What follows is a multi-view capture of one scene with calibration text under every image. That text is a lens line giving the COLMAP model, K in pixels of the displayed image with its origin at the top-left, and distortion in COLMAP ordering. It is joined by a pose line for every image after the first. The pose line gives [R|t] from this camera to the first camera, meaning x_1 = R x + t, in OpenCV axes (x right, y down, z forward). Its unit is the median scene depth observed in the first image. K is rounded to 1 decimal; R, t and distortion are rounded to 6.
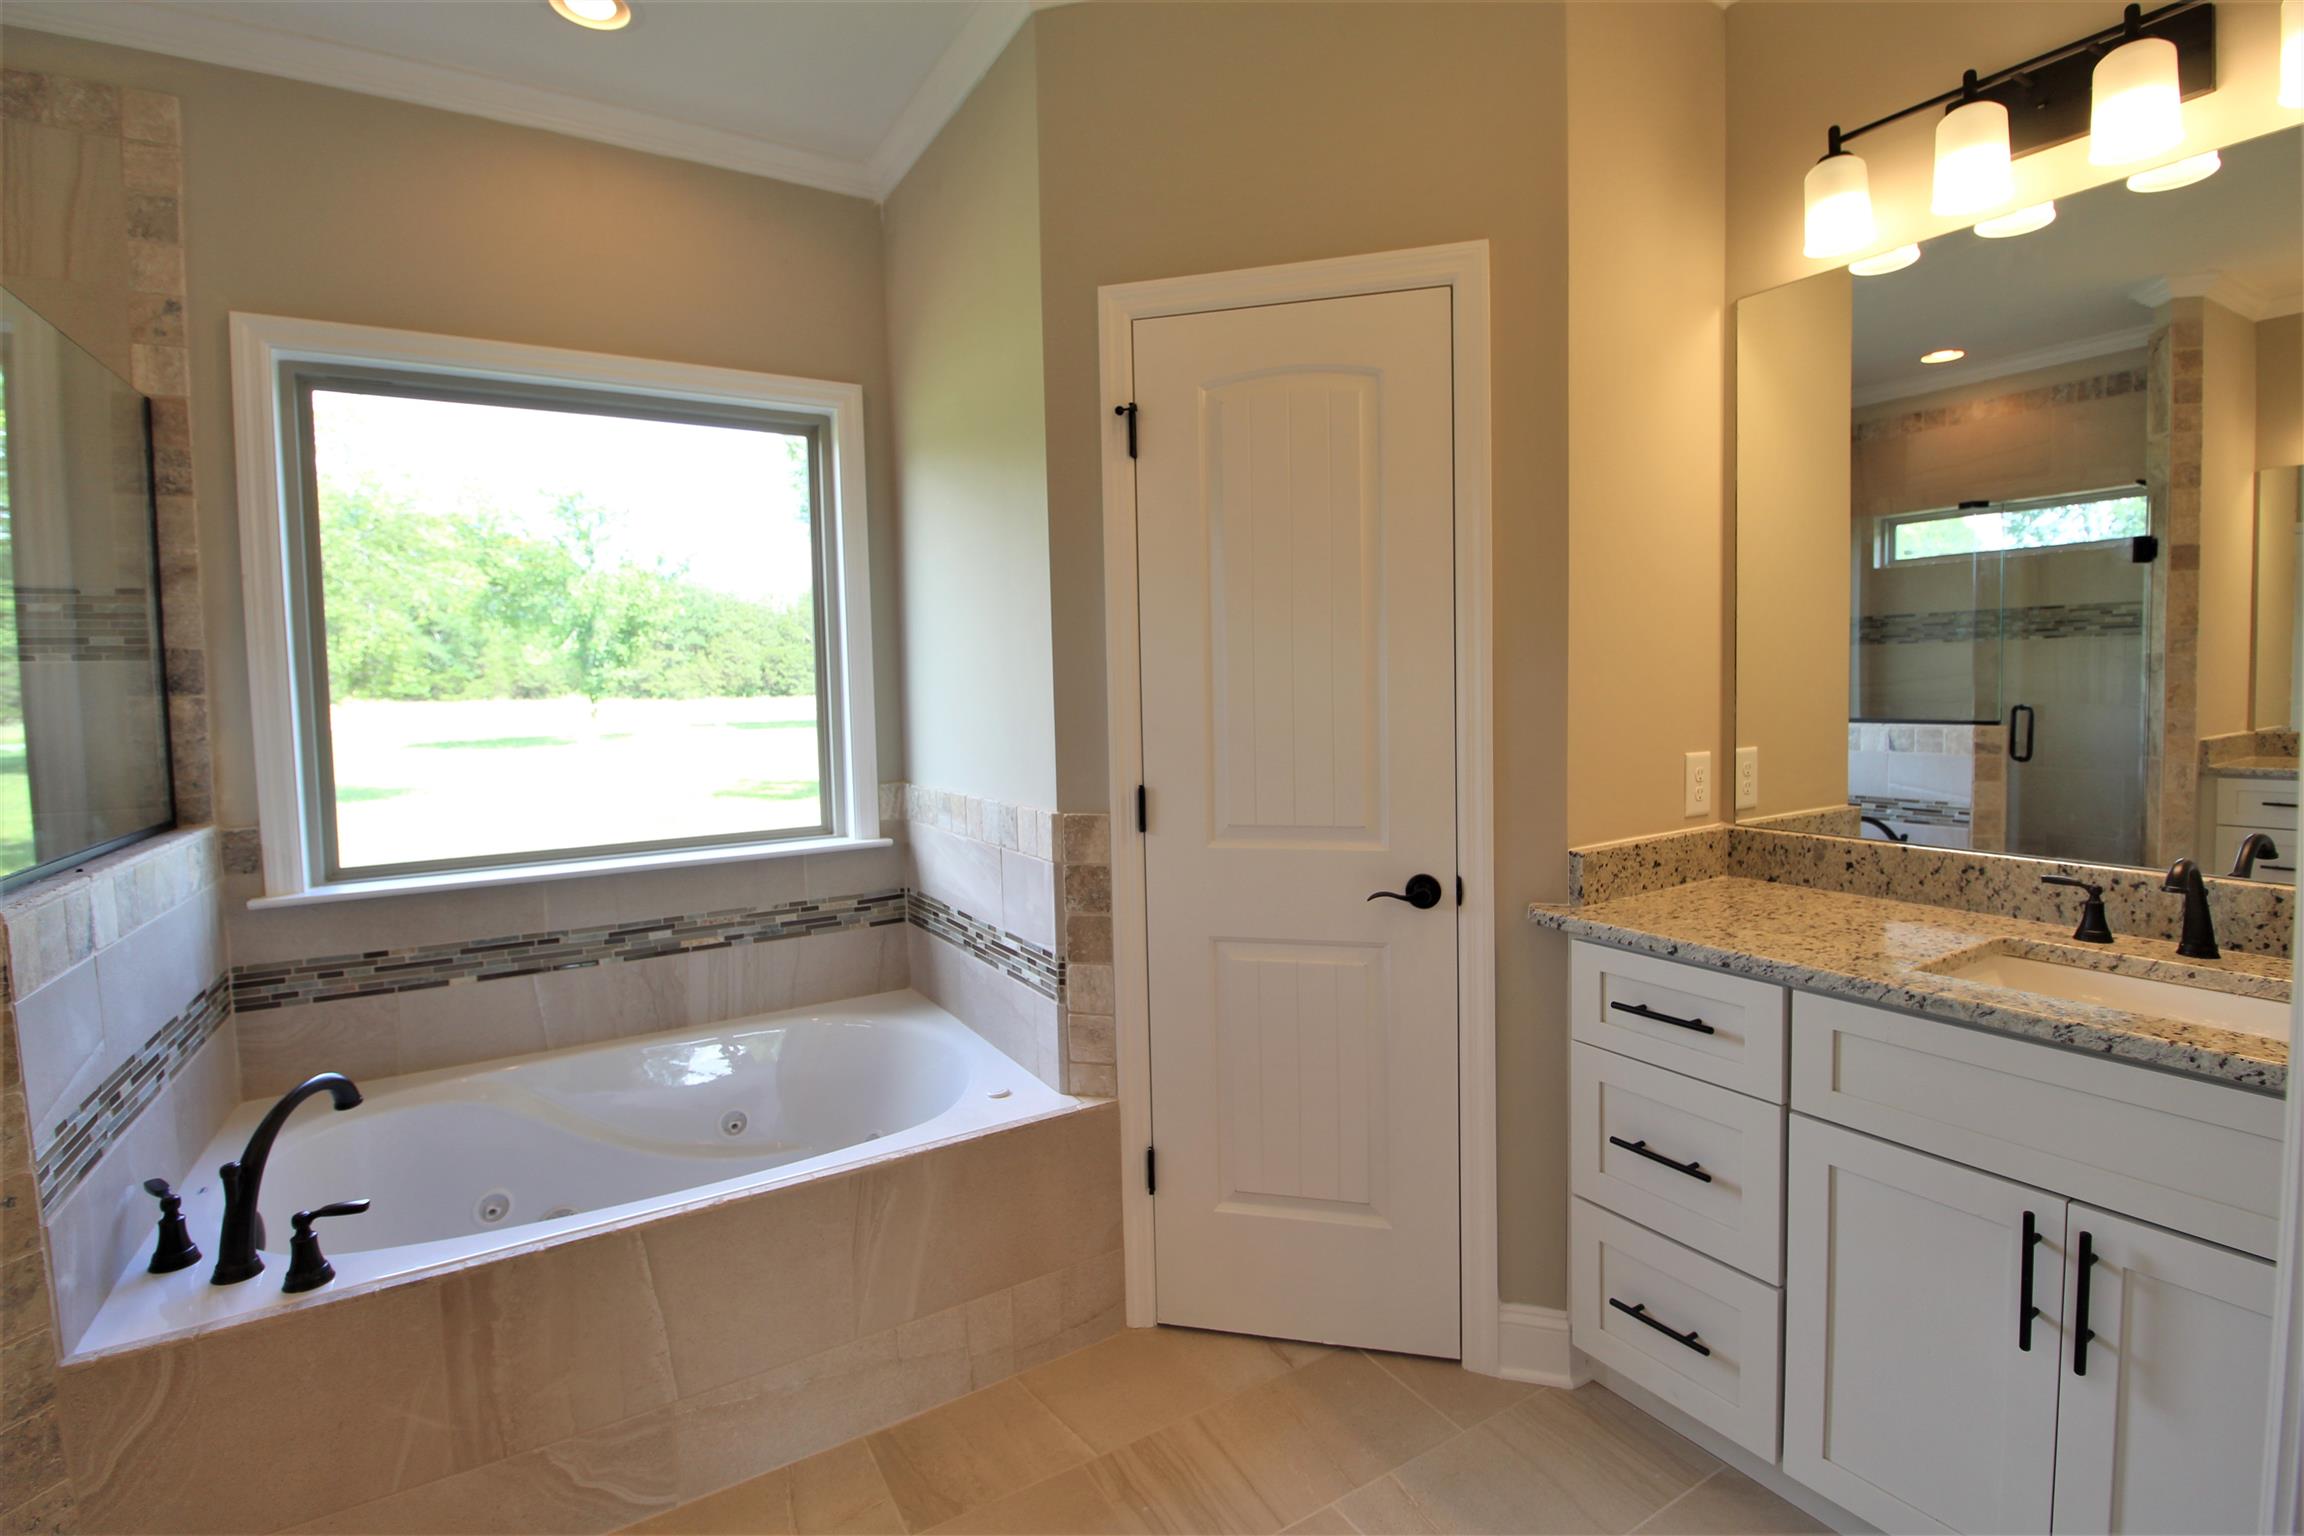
lens RADIAL K [[1060.3, 0, 1169.8], [0, 1060.3, 737.3], [0, 0, 1]] dist [-0.004293, -0.010462]
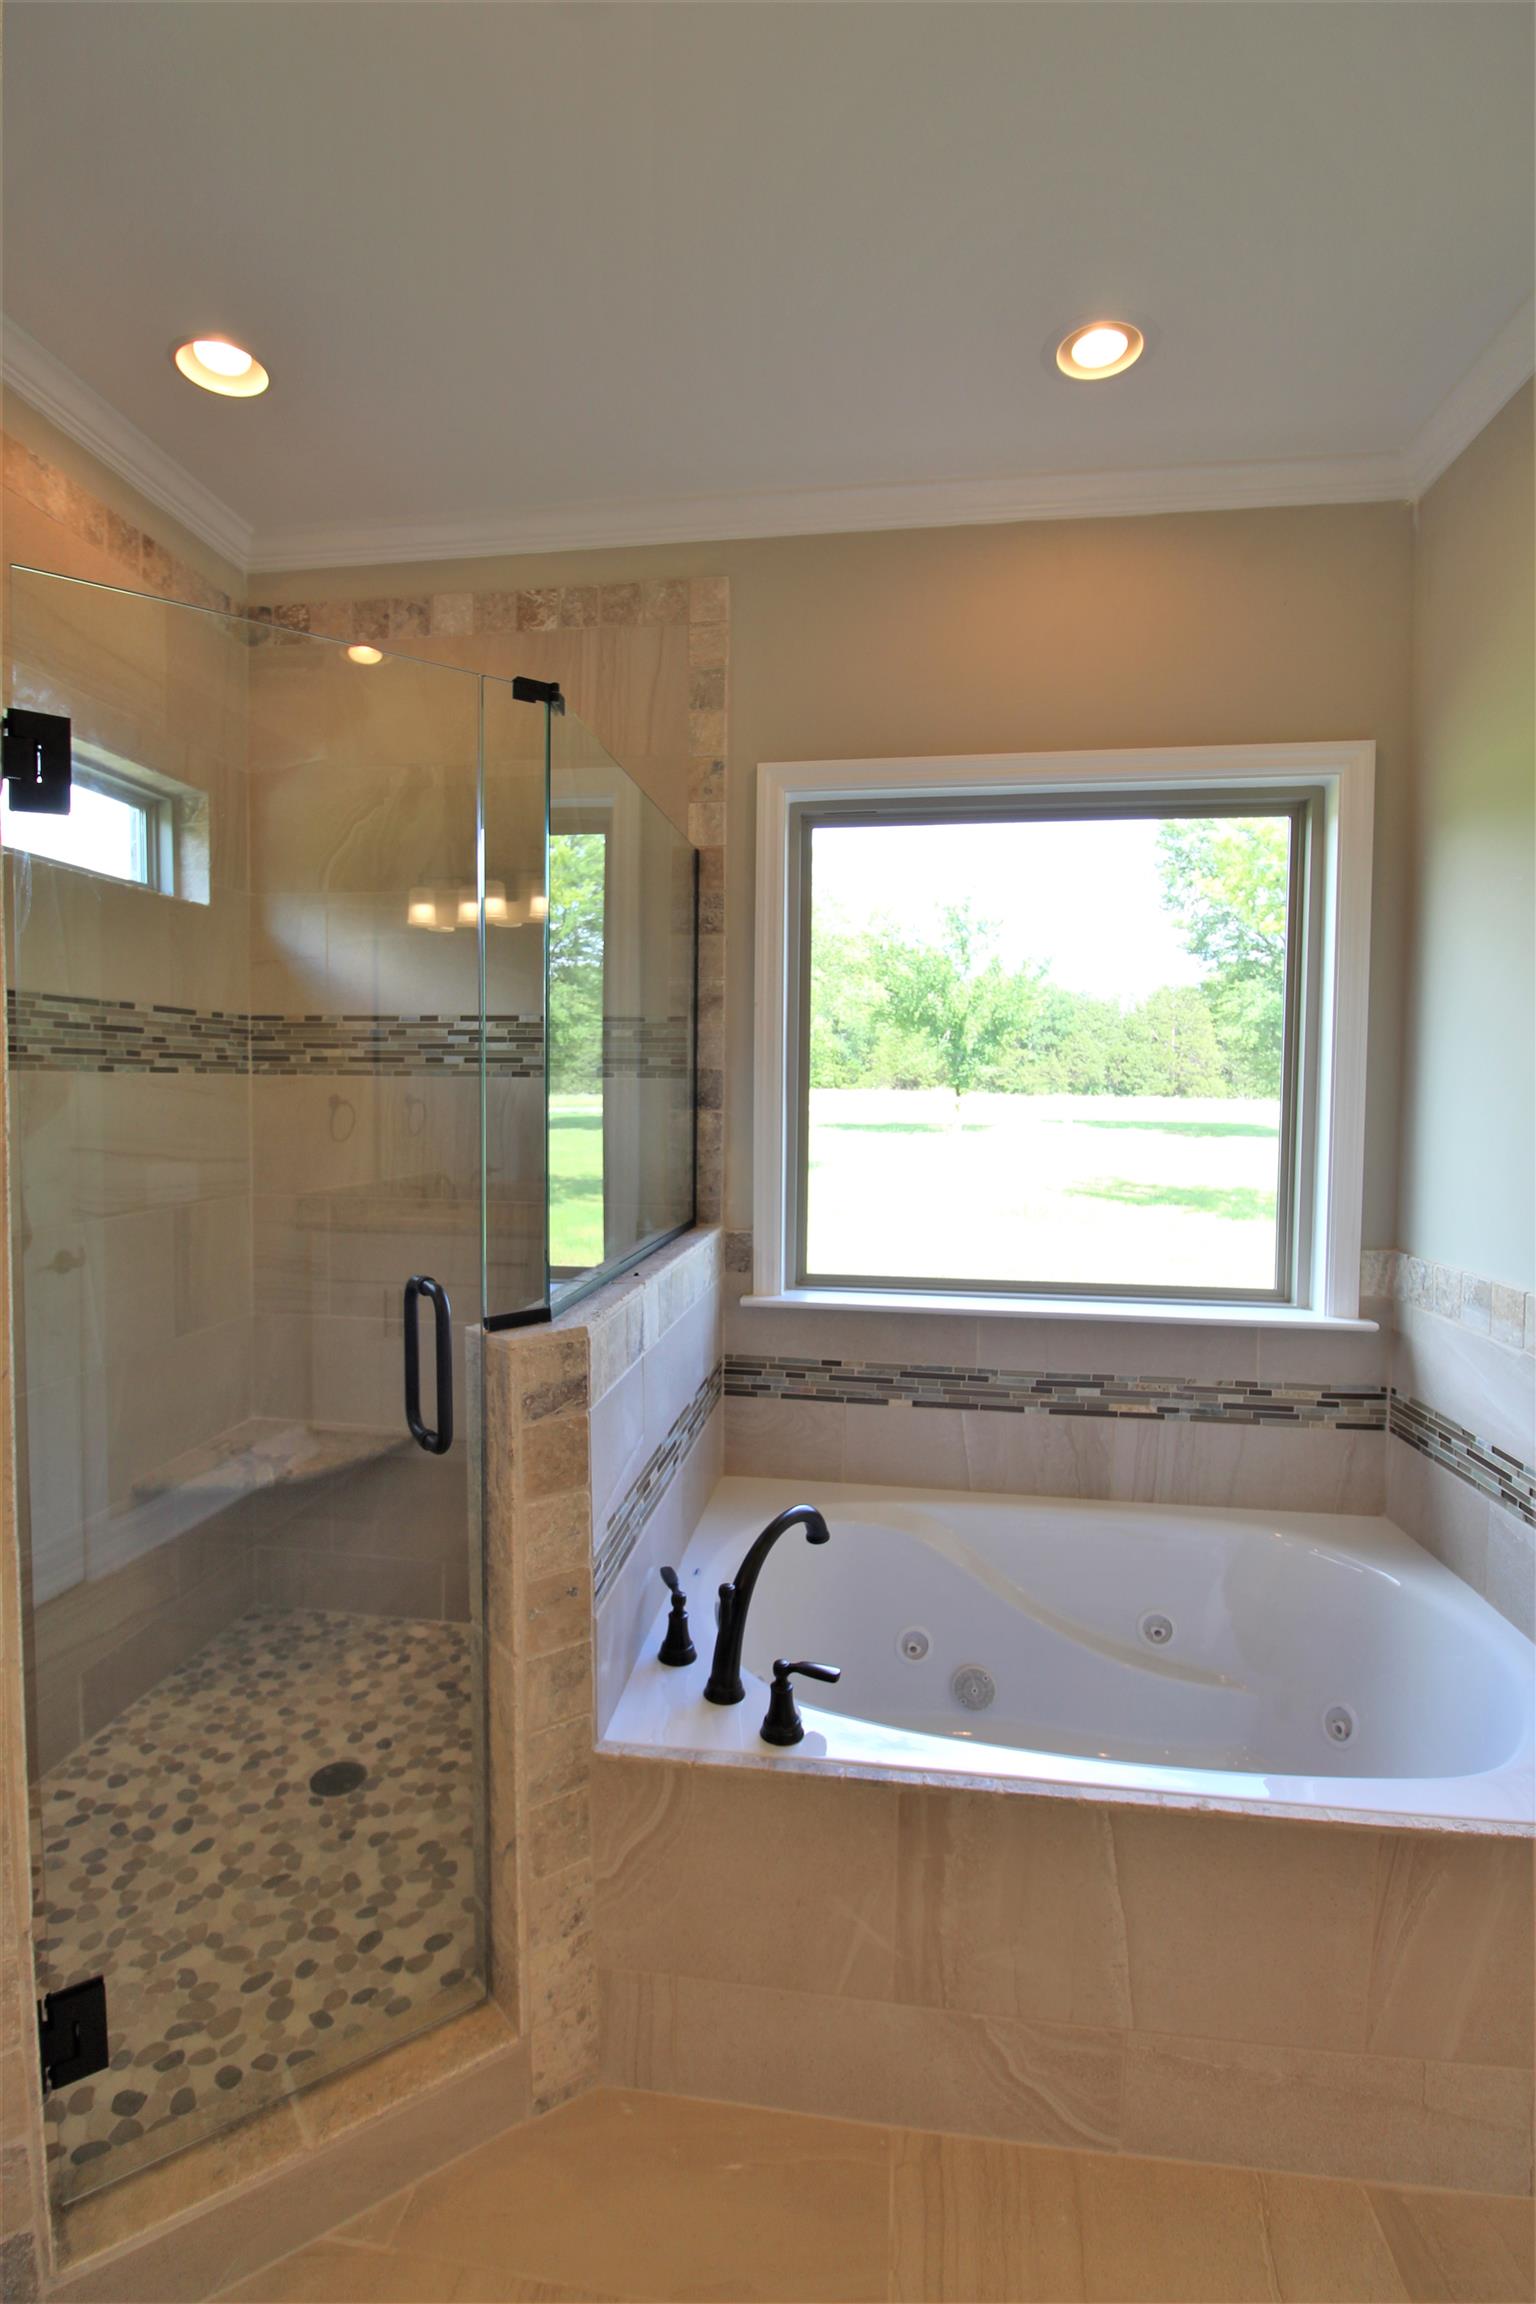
lens RADIAL K [[1064.7, 0, 742.9], [0, 1064.7, 1136.1], [0, 0, 1]] dist [-0.003271, -0.010277]
pose [[0.766503, 0.060006, -0.639432, -0.170873], [-0.060453, 0.997946, 0.021184, -0.038194], [0.639390, 0.022418, 0.768556, 0.137326]]
